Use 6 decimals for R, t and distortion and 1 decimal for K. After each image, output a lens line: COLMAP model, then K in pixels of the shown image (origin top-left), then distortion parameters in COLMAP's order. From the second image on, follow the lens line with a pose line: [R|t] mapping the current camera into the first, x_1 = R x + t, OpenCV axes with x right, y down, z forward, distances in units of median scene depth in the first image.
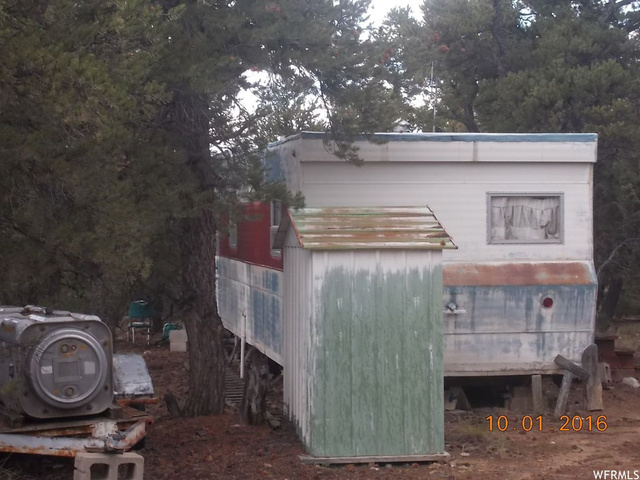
lens RADIAL K [[1410.1, 0, 319.5], [0, 1410.1, 240.8], [0, 0, 1]] dist [-0.001455, 0.000000]
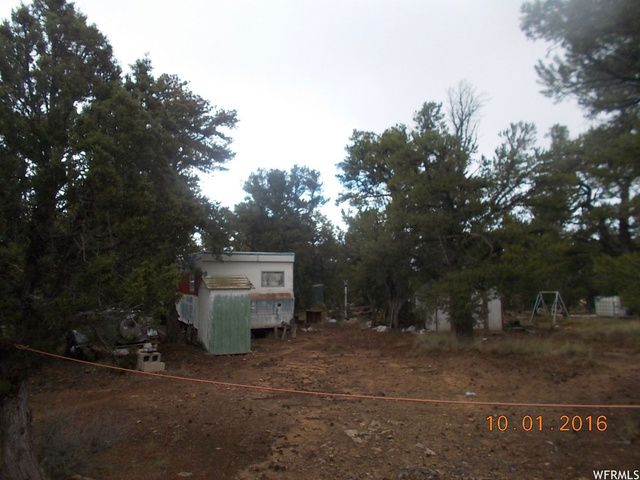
lens RADIAL K [[484.6, 0, 319.1], [0, 484.6, 240.2], [0, 0, 1]] dist [-0.001860, -0.000381]
pose [[0.967468, 0.020978, 0.252121, -0.034978], [0.002420, 0.995743, -0.092138, -0.001631], [-0.252980, 0.089751, 0.963299, -0.112305]]
